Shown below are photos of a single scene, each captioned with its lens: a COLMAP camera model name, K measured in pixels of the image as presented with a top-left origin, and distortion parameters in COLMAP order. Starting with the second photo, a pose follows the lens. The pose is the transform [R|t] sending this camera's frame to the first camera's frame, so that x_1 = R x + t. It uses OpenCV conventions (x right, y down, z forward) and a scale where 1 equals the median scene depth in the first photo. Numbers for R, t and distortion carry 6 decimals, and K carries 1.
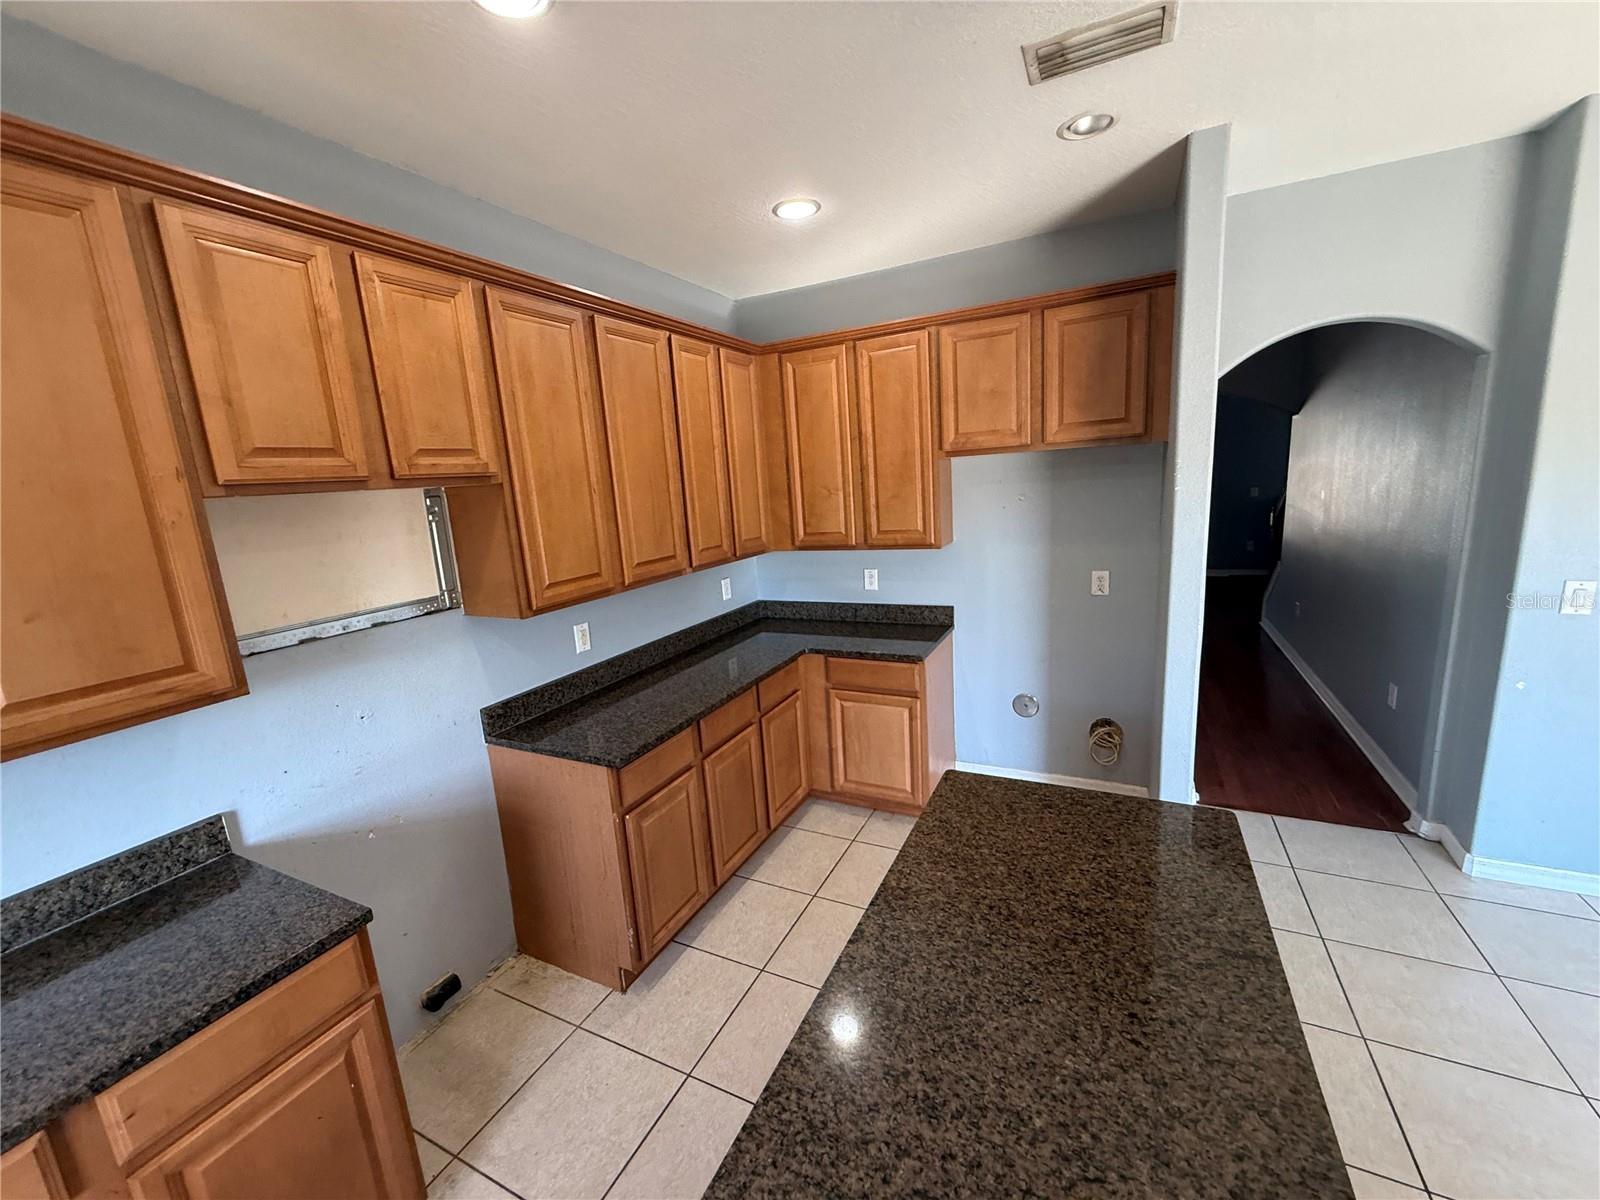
lens RADIAL K [[642.0, 0, 794.9], [0, 642.0, 594.9], [0, 0, 1]] dist [-0.001654, -0.000197]
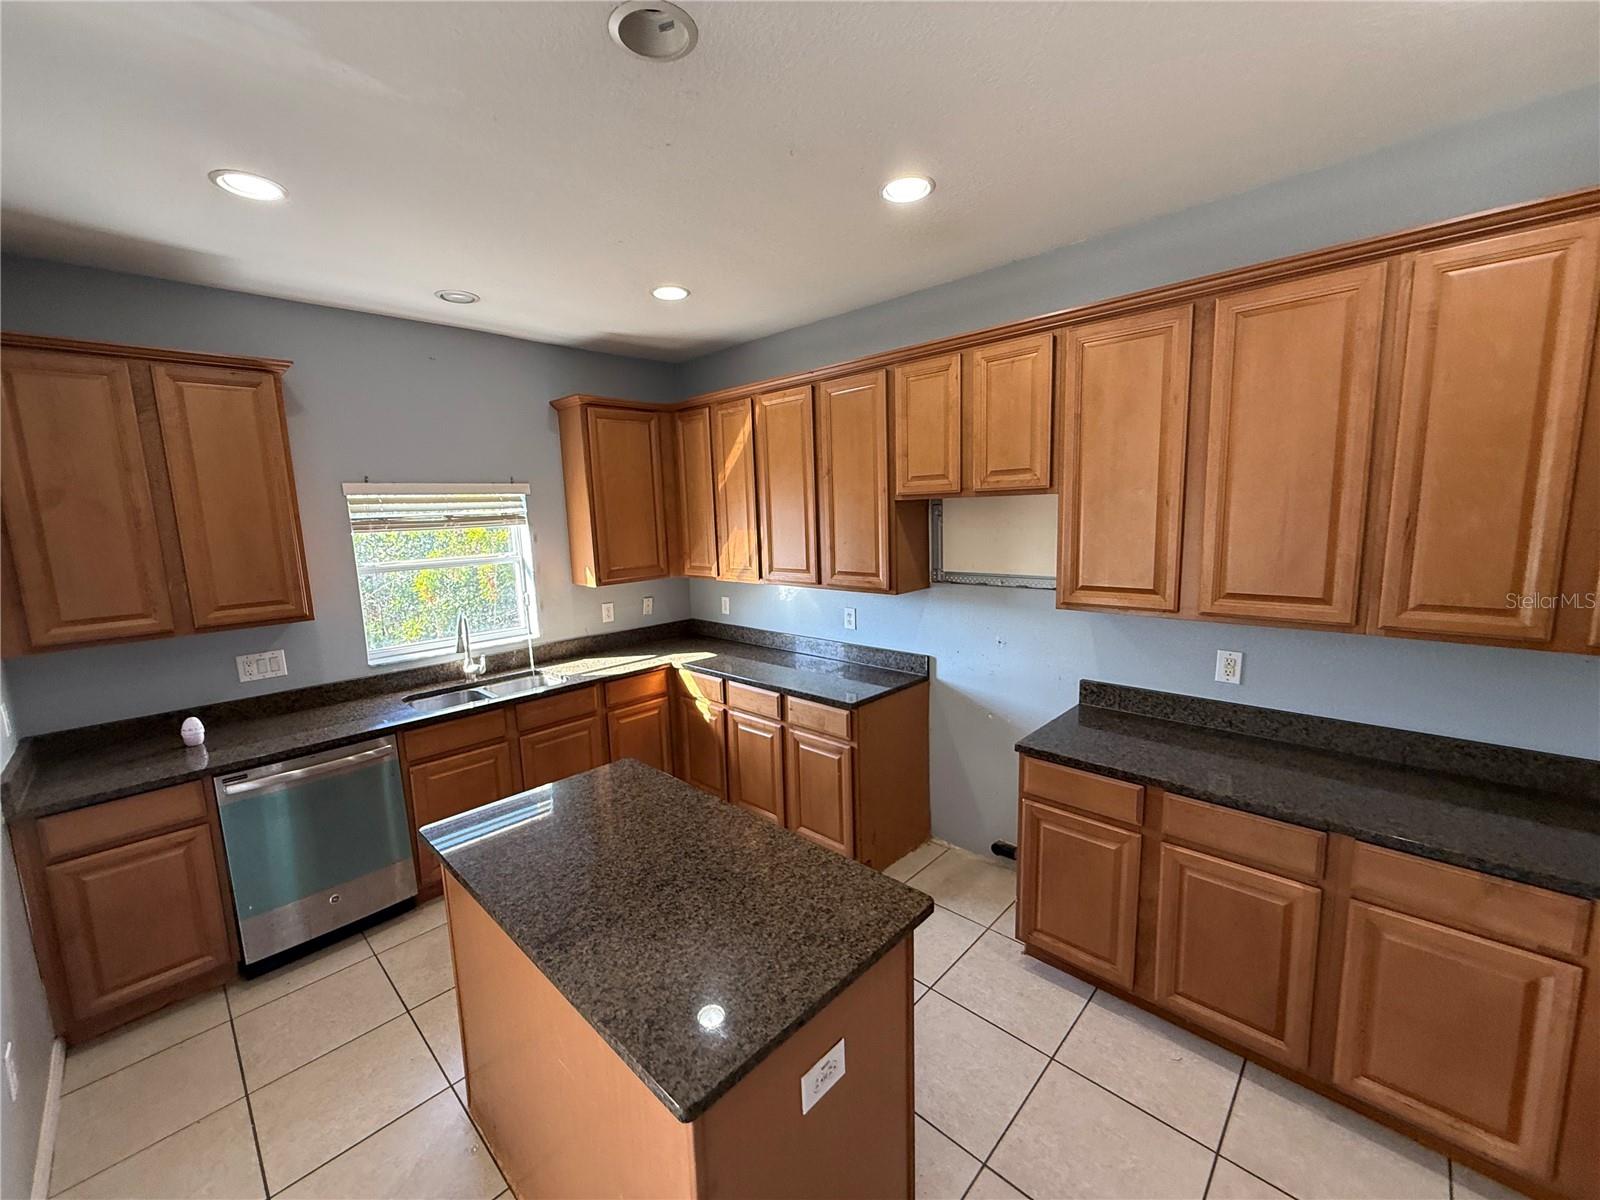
lens RADIAL K [[637.1, 0, 798.6], [0, 637.1, 602.9], [0, 0, 1]] dist [-0.001242, -0.000174]
pose [[-0.289331, 0.218797, -0.931888, 0.886014], [-0.120662, 0.957425, 0.262256, -0.246038], [0.949594, 0.188322, -0.250613, 0.920512]]
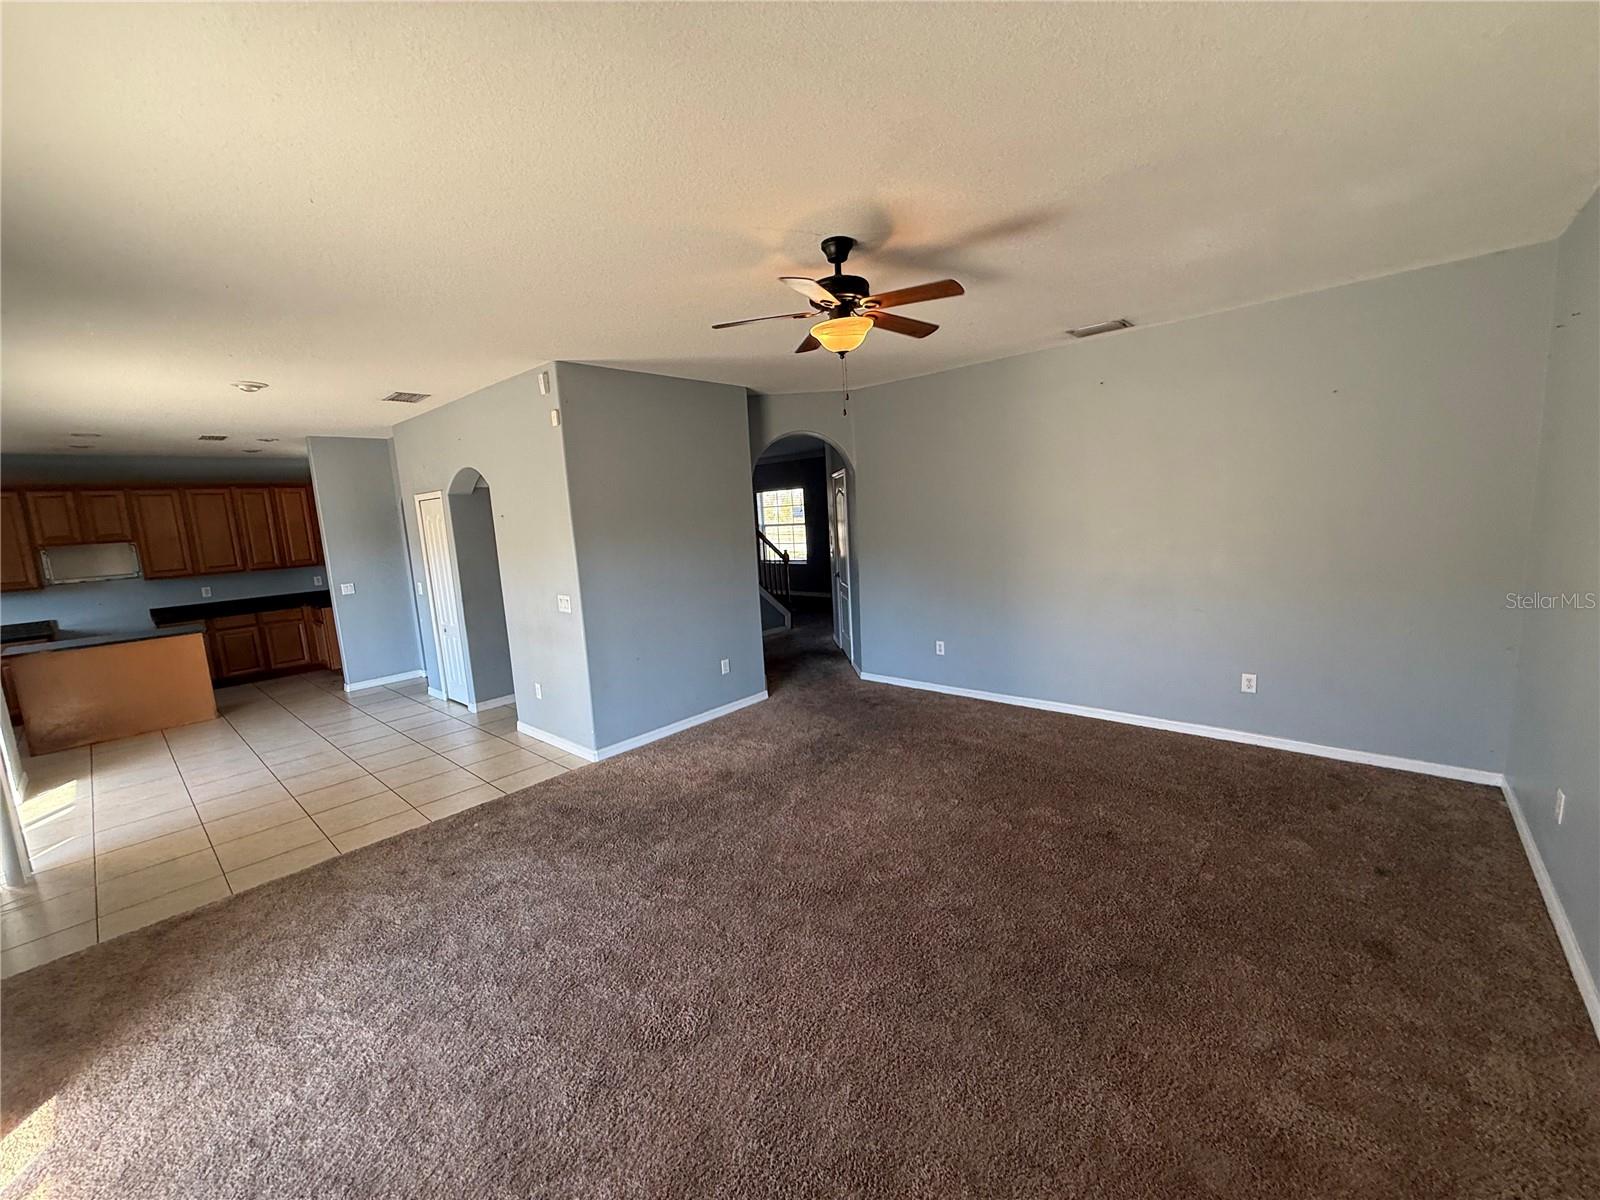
lens RADIAL K [[637.1, 0, 798.6], [0, 637.1, 602.9], [0, 0, 1]] dist [-0.001242, -0.000174]
pose [[0.965334, 0.049780, -0.256226, 4.273806], [-0.054071, 0.998490, -0.009725, -0.000412], [0.255355, 0.023242, 0.966568, -1.570801]]
